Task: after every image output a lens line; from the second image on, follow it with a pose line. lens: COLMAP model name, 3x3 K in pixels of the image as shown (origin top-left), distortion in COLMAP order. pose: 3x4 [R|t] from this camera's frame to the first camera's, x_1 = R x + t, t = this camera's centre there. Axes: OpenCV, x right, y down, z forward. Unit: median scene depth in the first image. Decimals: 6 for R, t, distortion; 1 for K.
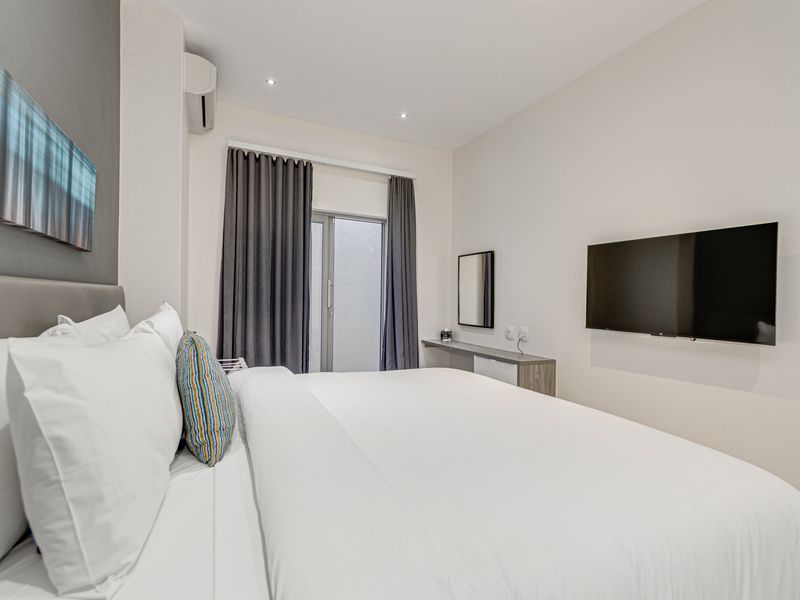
lens RADIAL K [[389.3, 0, 395.5], [0, 389.3, 289.3], [0, 0, 1]] dist [0.006094, 0.000640]
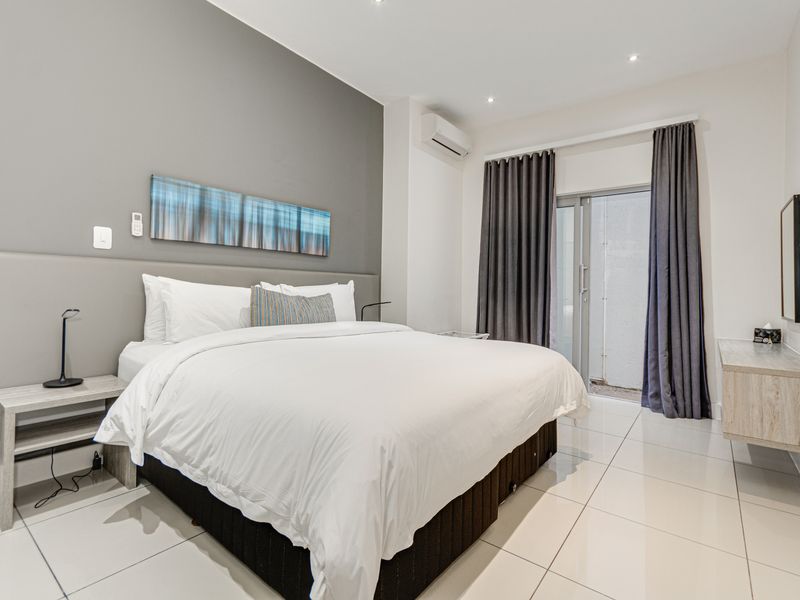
lens RADIAL K [[389.3, 0, 395.5], [0, 389.3, 289.3], [0, 0, 1]] dist [0.006094, 0.000640]
pose [[0.471255, -0.016014, -0.881852, 0.495891], [0.015594, 0.999830, -0.009824, 0.043147], [0.881859, -0.009122, 0.471424, 0.158752]]
